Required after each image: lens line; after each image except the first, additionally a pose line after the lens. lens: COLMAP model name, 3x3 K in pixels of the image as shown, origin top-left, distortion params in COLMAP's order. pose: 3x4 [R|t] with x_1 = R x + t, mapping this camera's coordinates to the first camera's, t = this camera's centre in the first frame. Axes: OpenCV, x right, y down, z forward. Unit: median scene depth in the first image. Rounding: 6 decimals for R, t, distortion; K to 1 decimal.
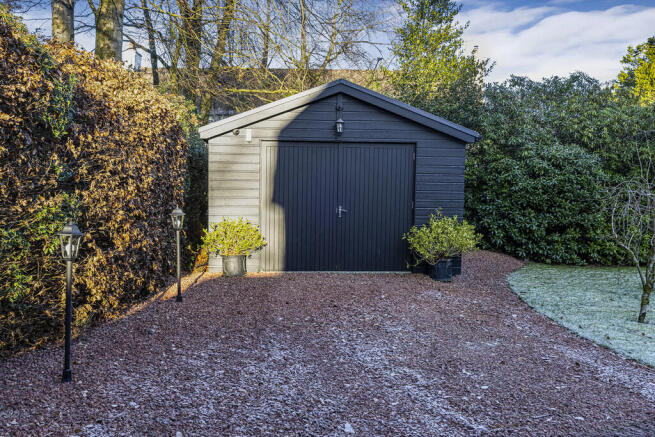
lens RADIAL K [[660.5, 0, 327.2], [0, 660.5, 218.1], [0, 0, 1]] dist [-0.005536, 0.000000]
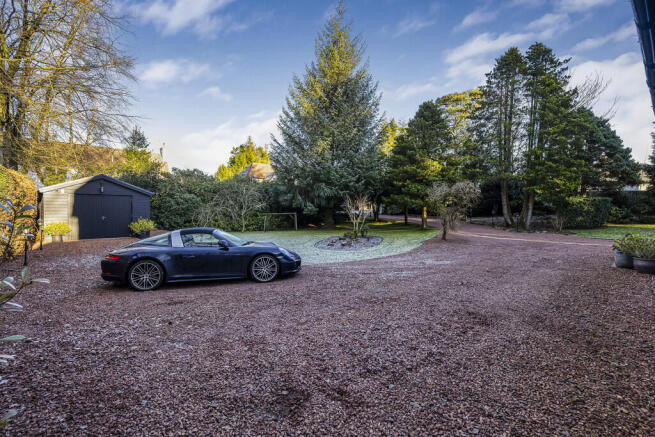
lens RADIAL K [[308.8, 0, 325.7], [0, 308.8, 216.5], [0, 0, 1]] dist [-0.003874, -0.000468]
pose [[0.773352, -0.024338, 0.633509, -0.080416], [0.025602, 0.999647, 0.007150, -0.001754], [-0.633459, 0.010690, 0.773702, -0.682134]]
